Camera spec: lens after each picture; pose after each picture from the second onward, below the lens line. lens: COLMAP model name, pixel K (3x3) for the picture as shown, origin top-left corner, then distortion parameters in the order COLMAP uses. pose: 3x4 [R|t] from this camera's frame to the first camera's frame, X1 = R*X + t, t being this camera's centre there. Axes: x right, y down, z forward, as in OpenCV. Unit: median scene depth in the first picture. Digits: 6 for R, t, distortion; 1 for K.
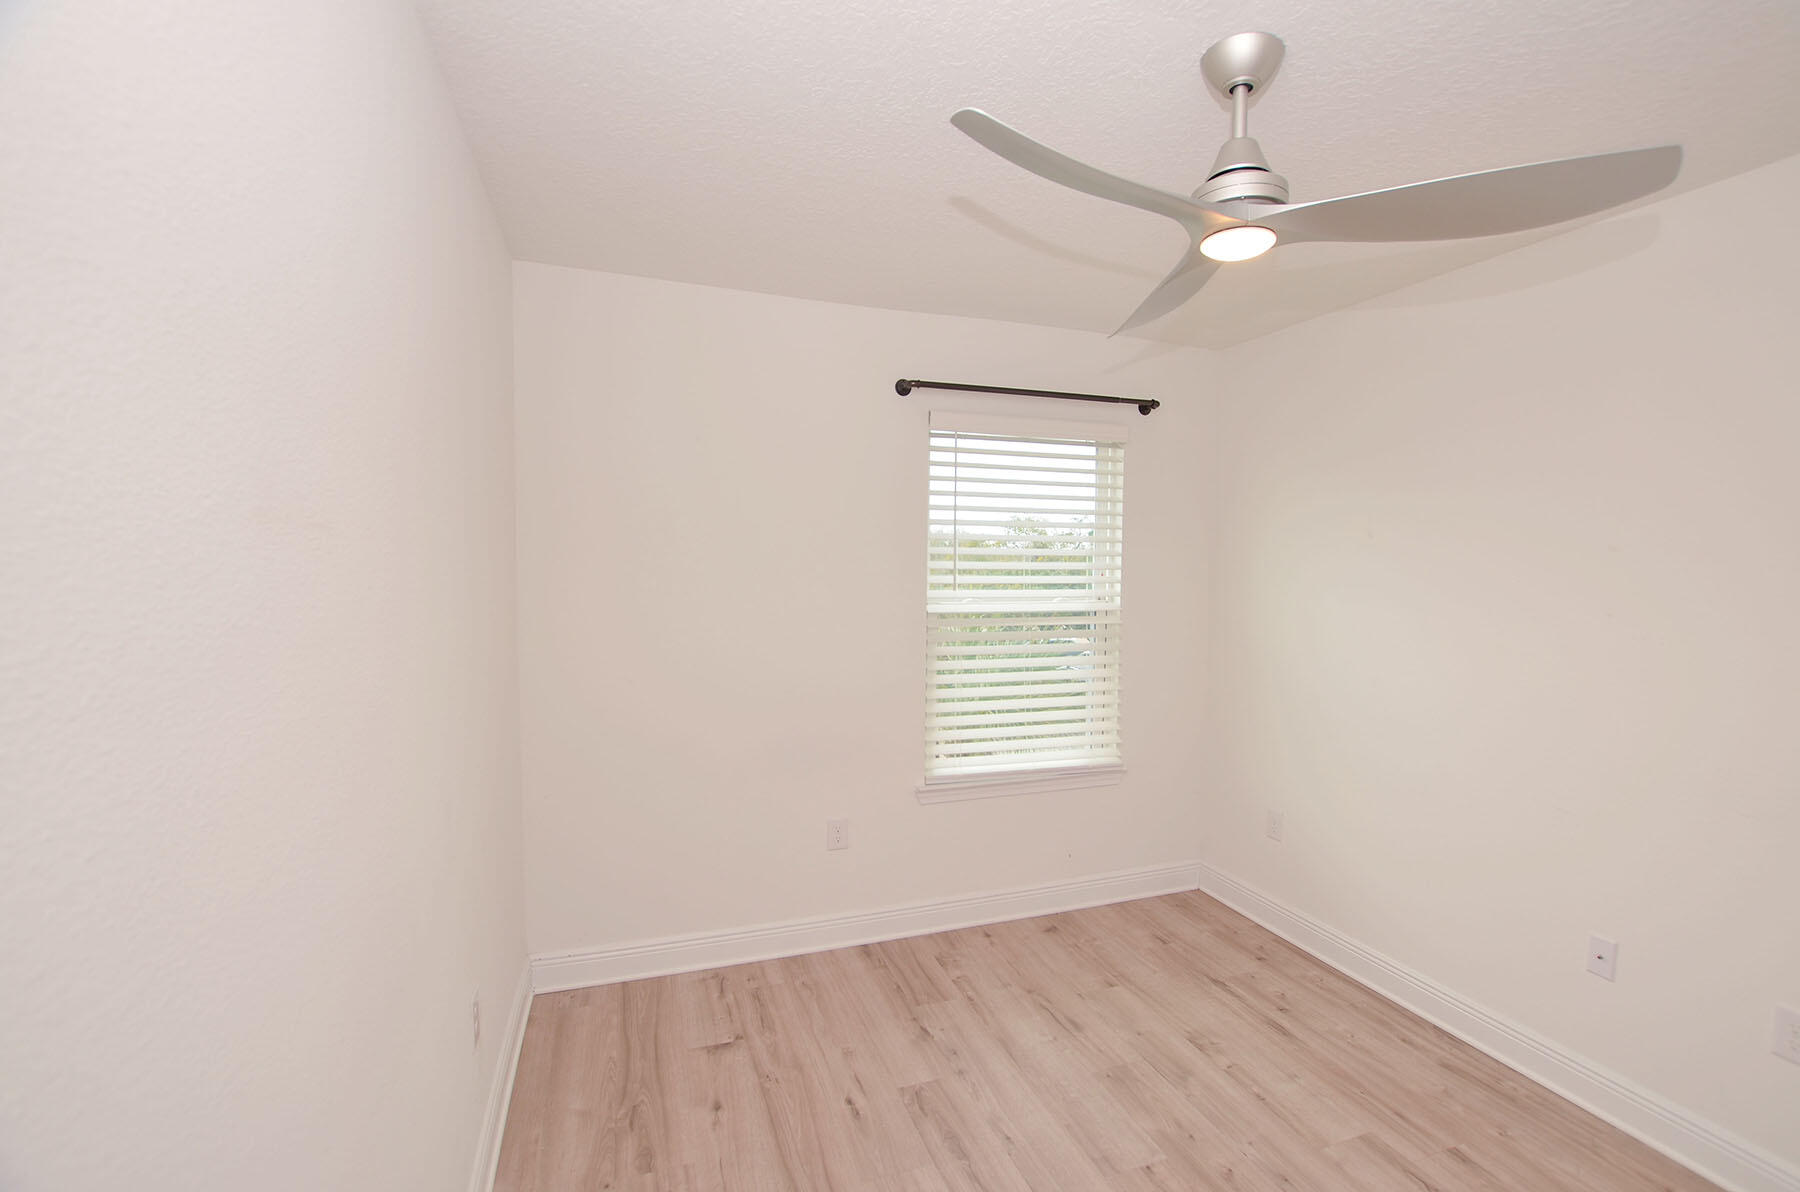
lens RADIAL K [[797.6, 0, 900.0], [0, 797.6, 596.0], [0, 0, 1]] dist [-0.026882, -0.000270]
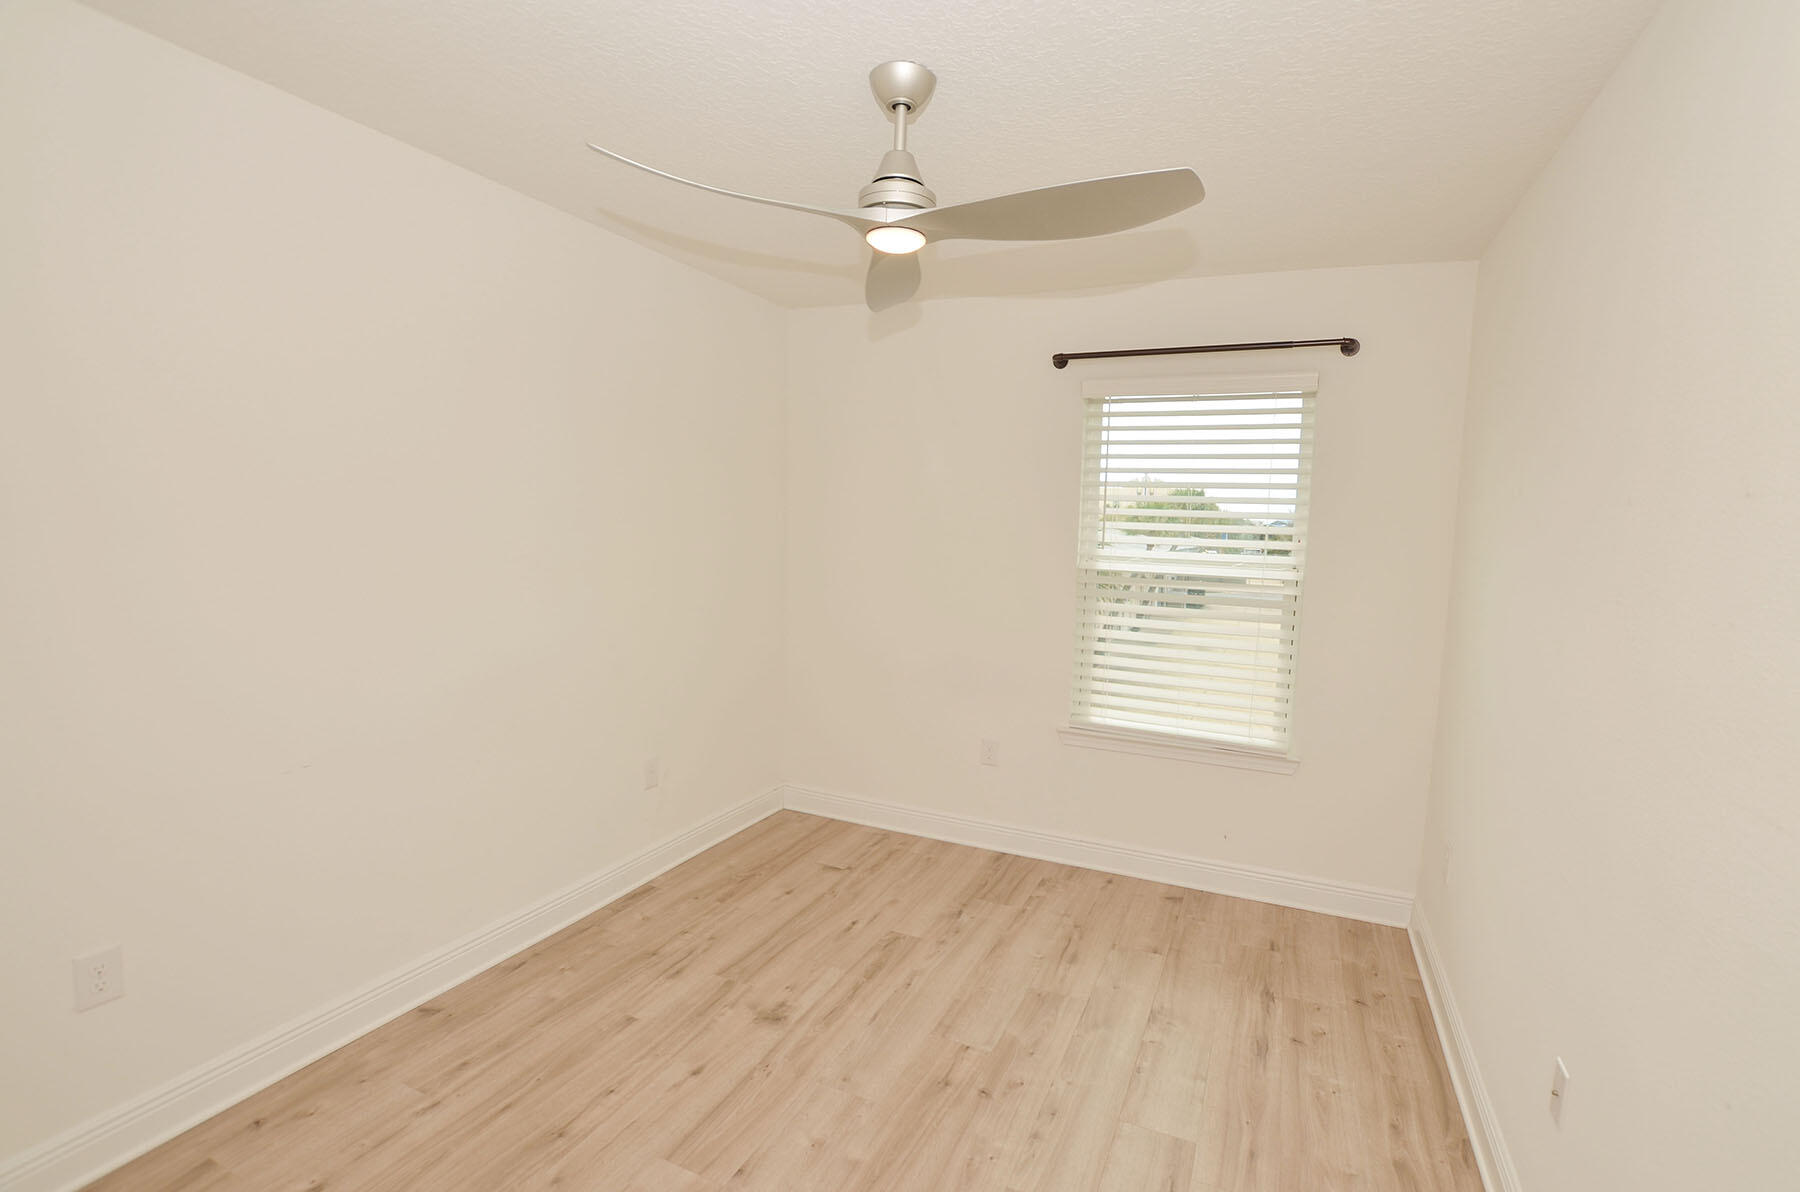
lens RADIAL K [[807.8, 0, 919.8], [0, 807.8, 580.5], [0, 0, 1]] dist [-0.032210, 0.000489]
pose [[0.729893, 0.069368, -0.680032, 0.681852], [-0.055588, 0.997566, 0.042096, 0.003741], [0.681297, 0.007076, 0.731973, 0.064564]]
